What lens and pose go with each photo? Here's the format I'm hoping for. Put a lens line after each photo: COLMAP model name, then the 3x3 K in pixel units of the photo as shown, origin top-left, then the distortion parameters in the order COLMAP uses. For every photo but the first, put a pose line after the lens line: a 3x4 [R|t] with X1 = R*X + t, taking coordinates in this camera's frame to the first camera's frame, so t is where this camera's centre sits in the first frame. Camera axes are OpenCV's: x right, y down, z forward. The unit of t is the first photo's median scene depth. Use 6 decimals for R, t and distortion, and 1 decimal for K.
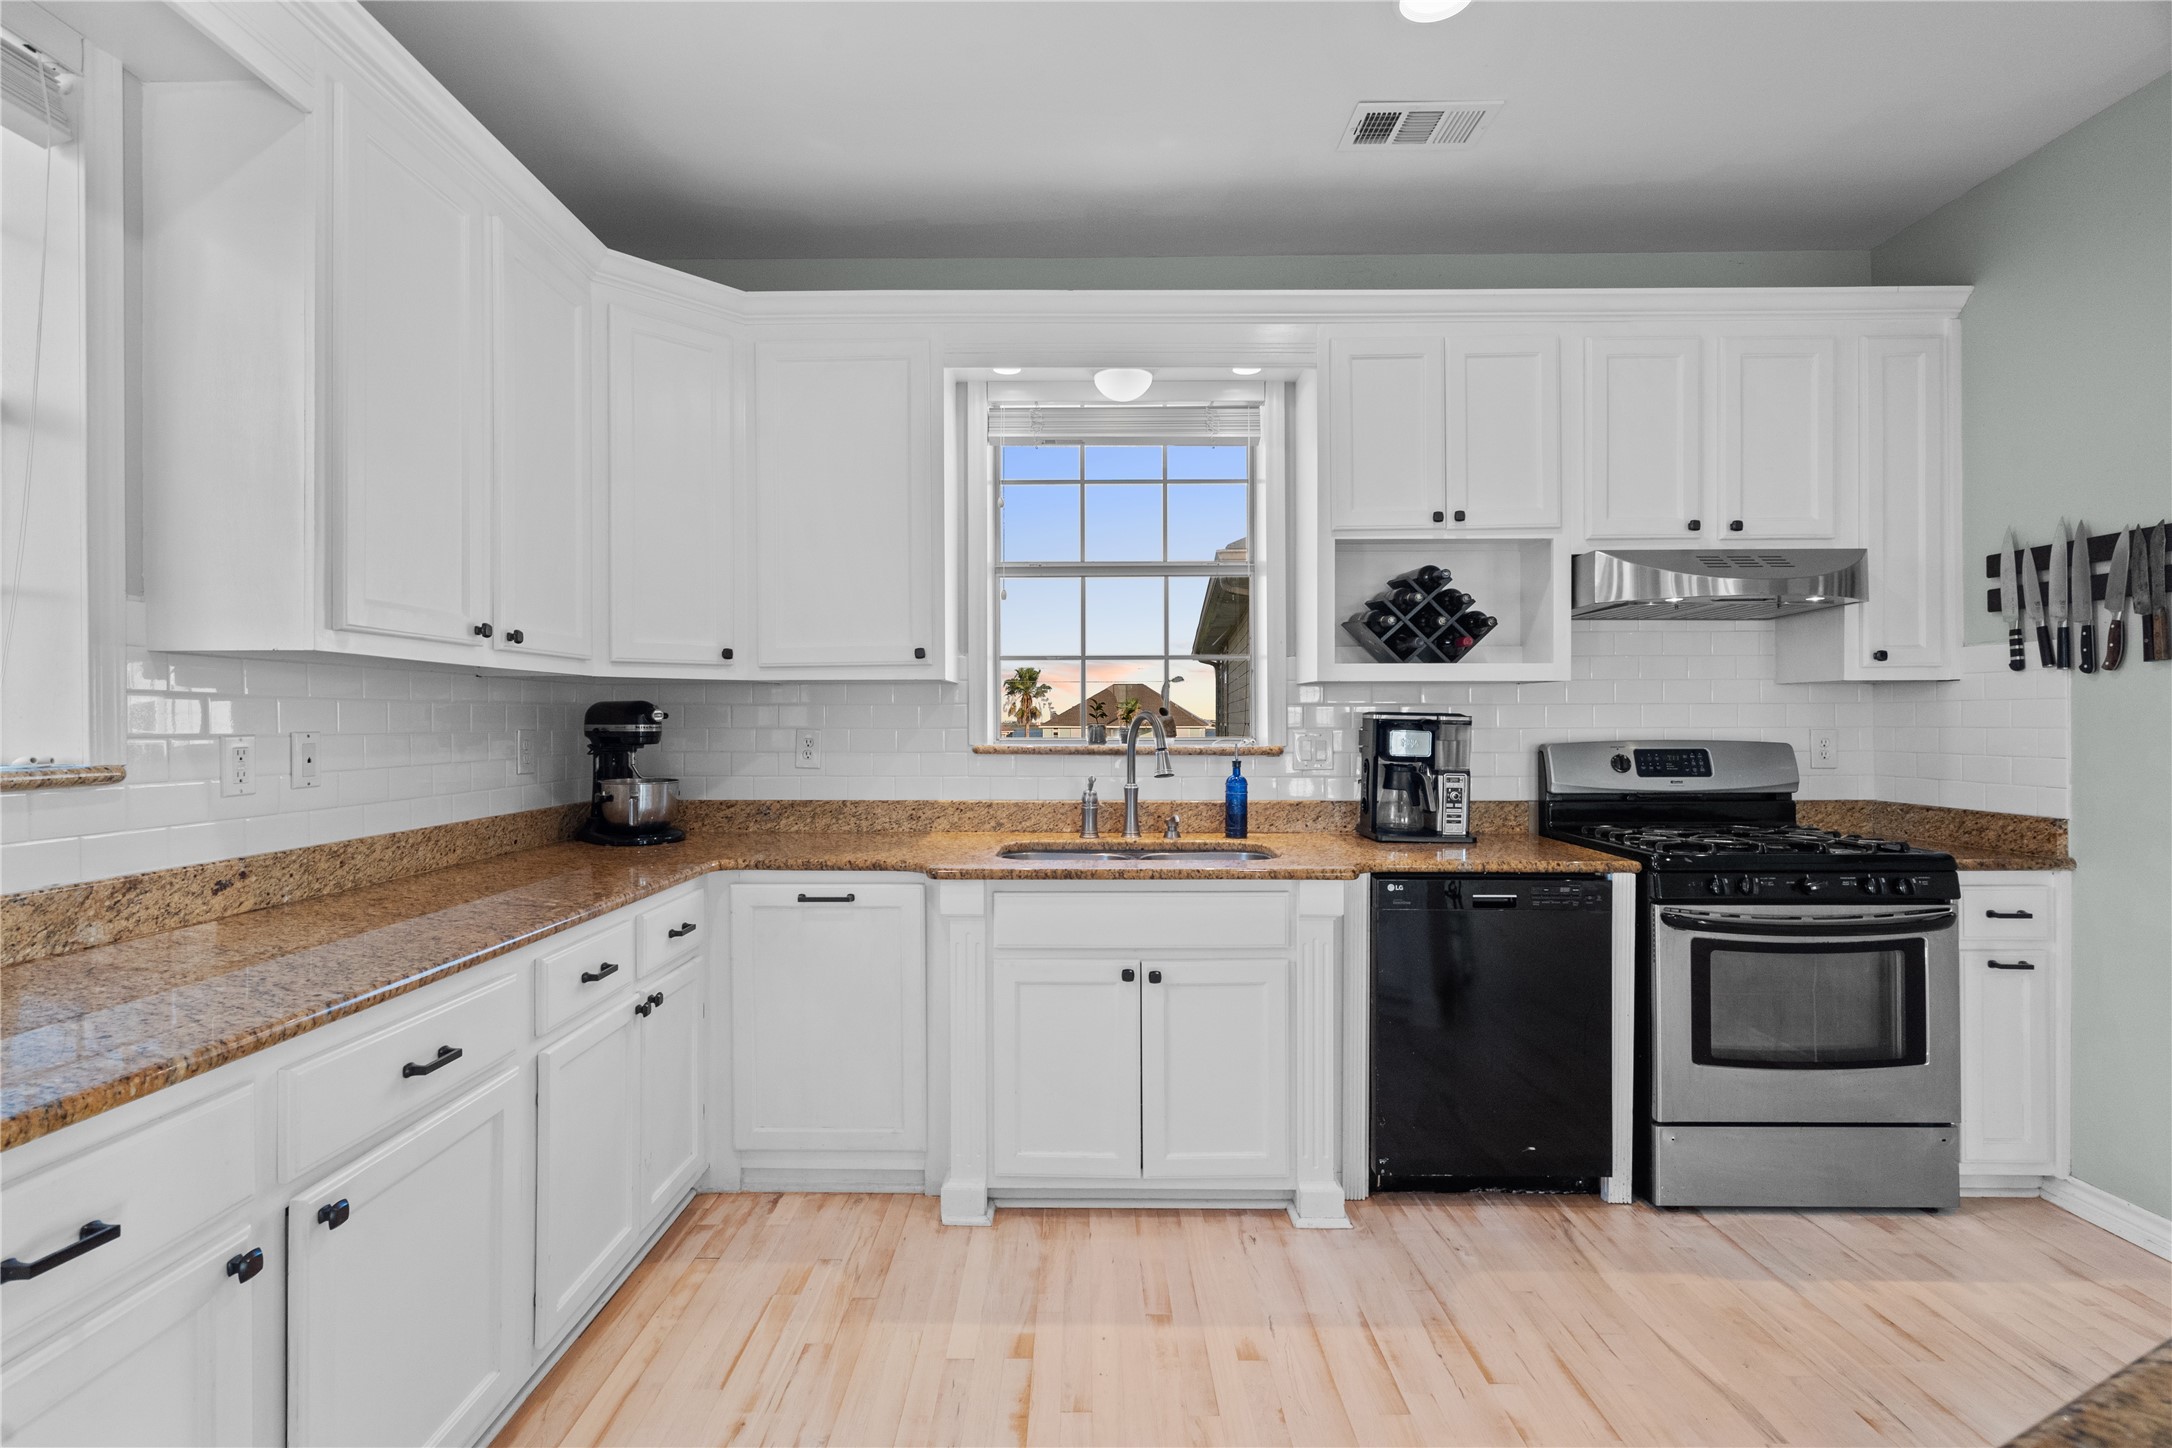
lens RADIAL K [[1003.2, 0, 1070.1], [0, 1003.2, 727.7], [0, 0, 1]] dist [0.001025, 0.000855]
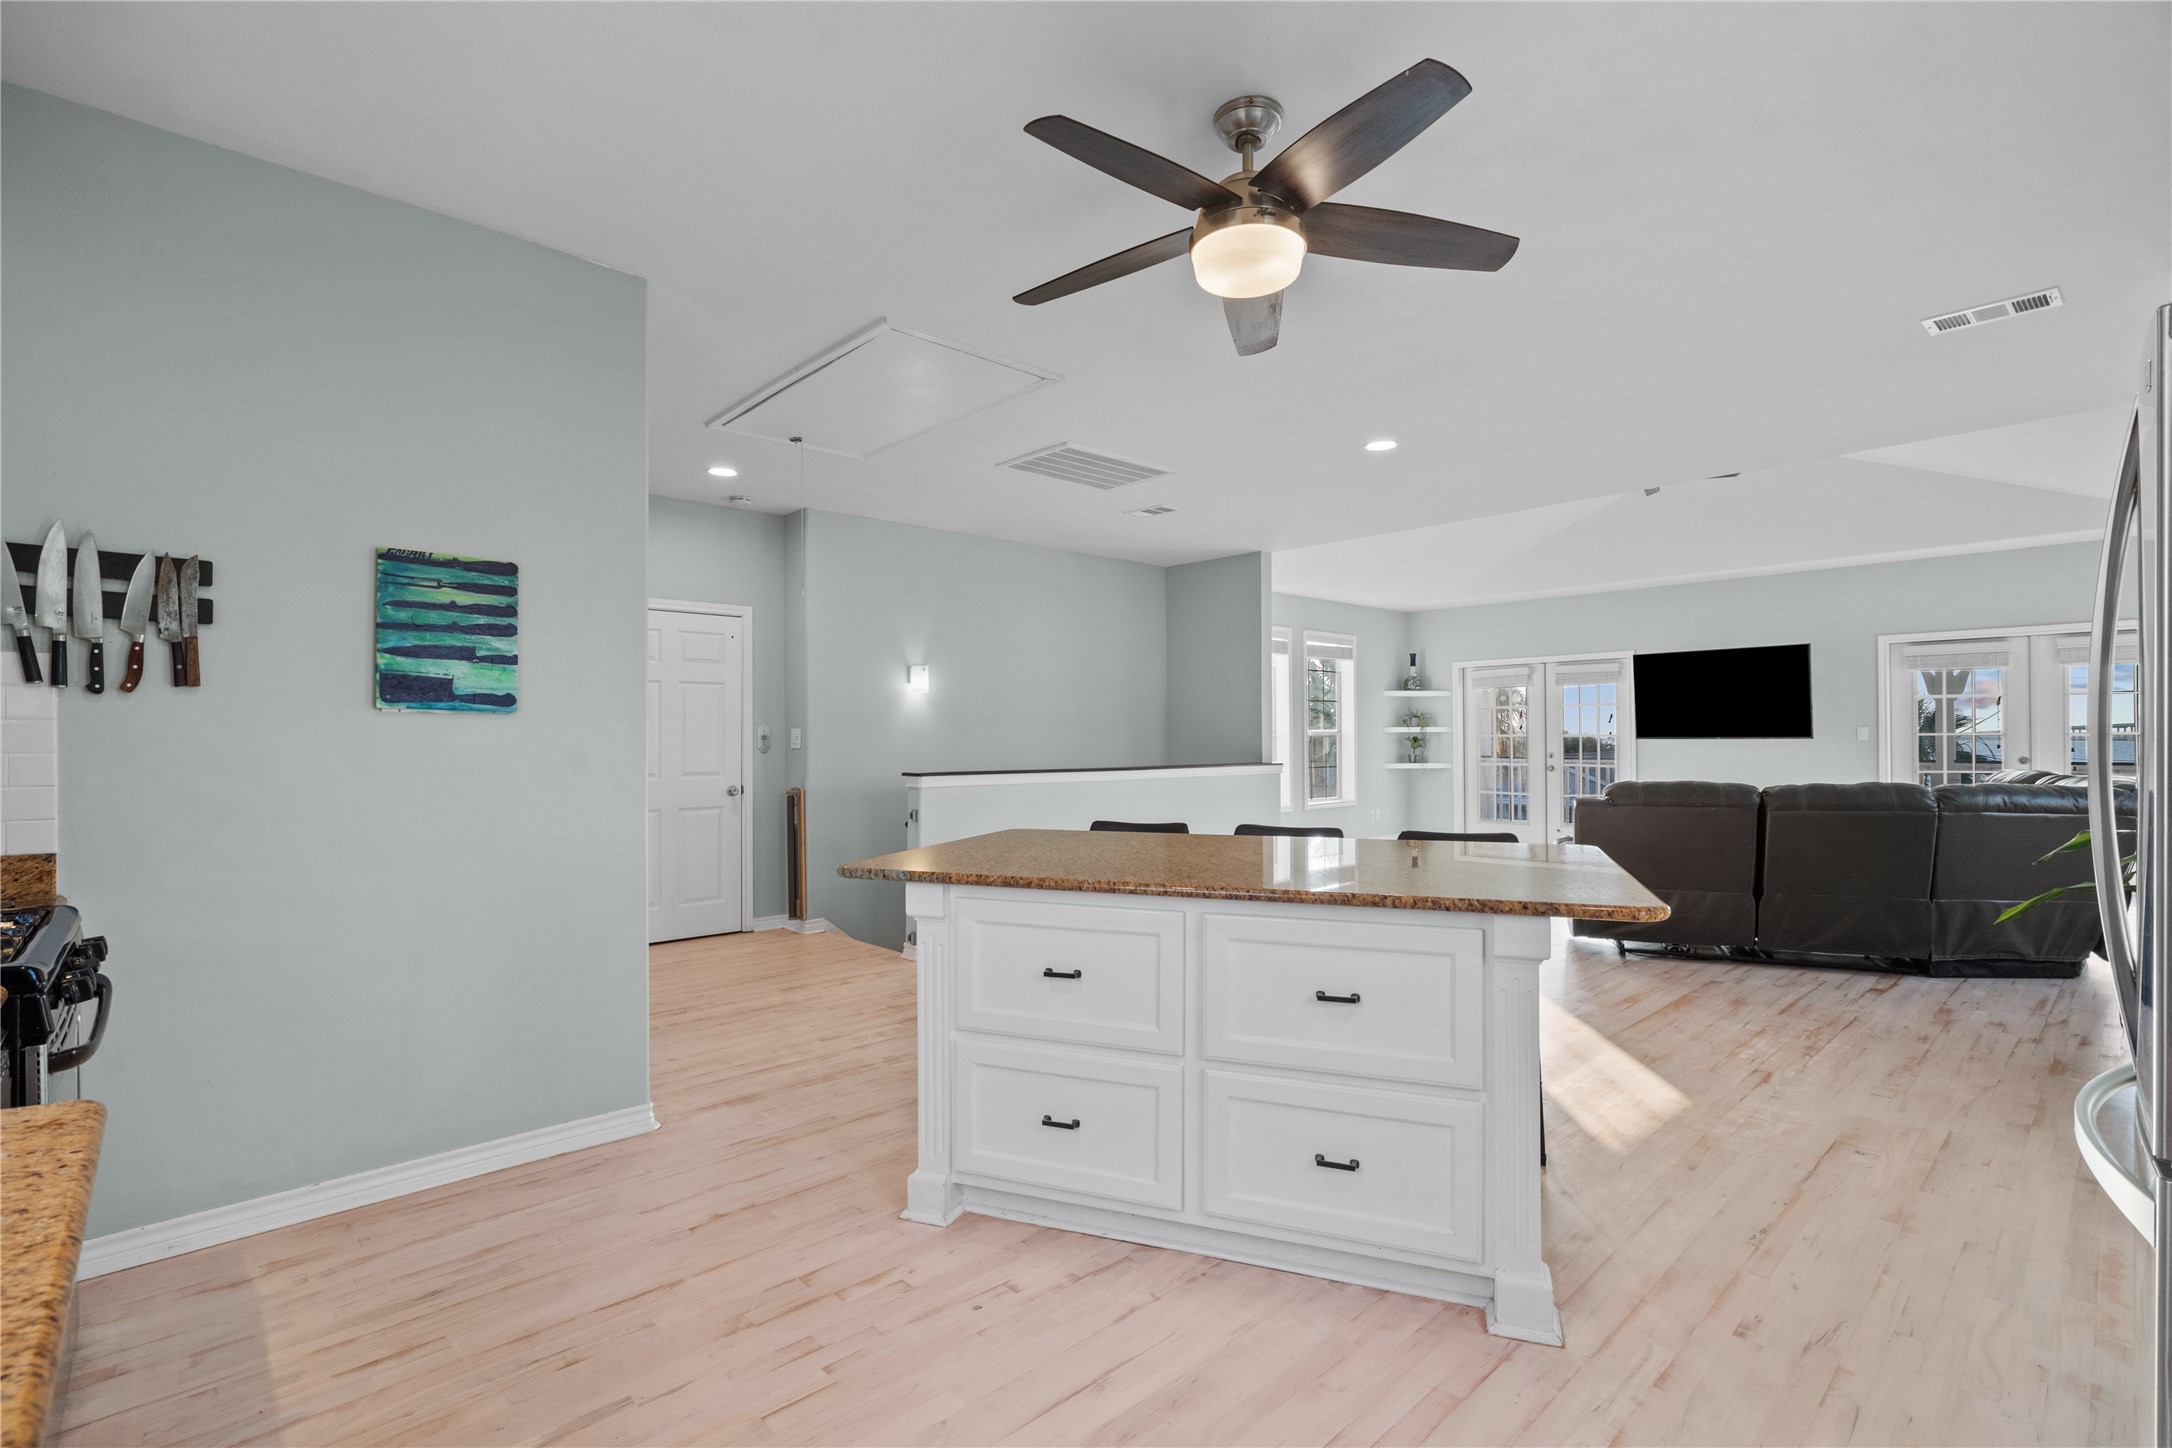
lens RADIAL K [[1003.2, 0, 1070.1], [0, 1003.2, 727.7], [0, 0, 1]] dist [0.001025, 0.000855]
pose [[-0.682348, 0.012376, 0.730923, -0.262042], [0.009937, 0.999921, -0.007653, -0.005211], [-0.730960, 0.002041, -0.682417, 0.850295]]
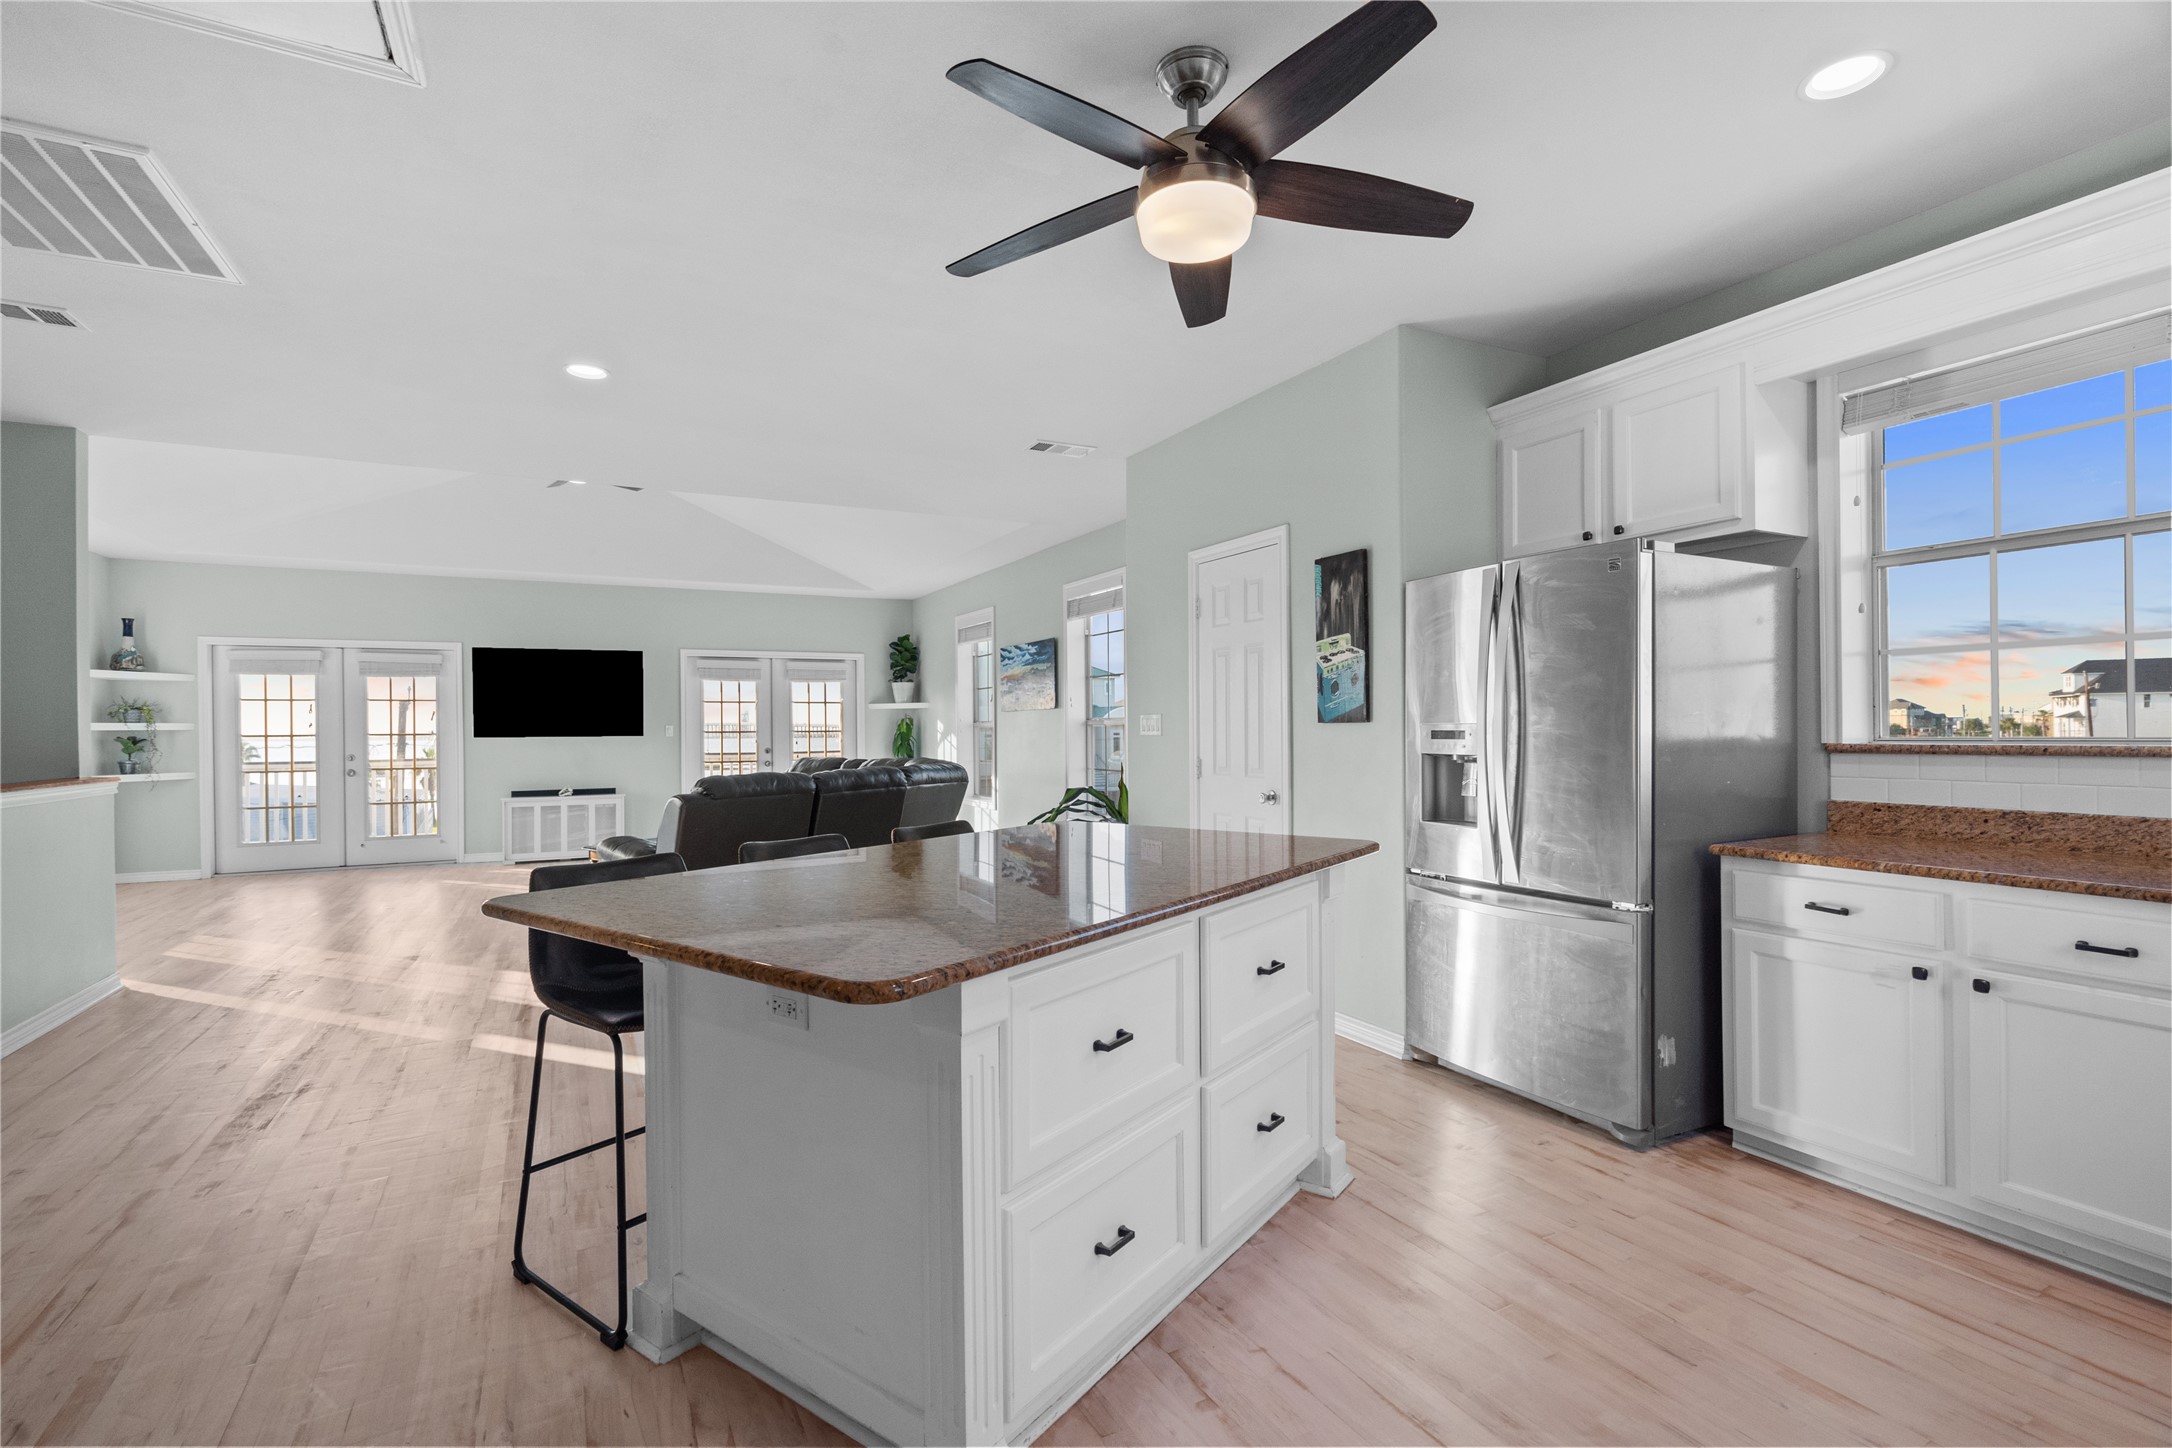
lens RADIAL K [[994.0, 0, 1074.3], [0, 994.0, 728.9], [0, 0, 1]] dist [-0.005065, -0.000359]
pose [[-0.881381, 0.009635, -0.472307, 0.707338], [0.007725, 0.999952, 0.005983, -0.003660], [0.472342, 0.001624, -0.881414, 0.816897]]
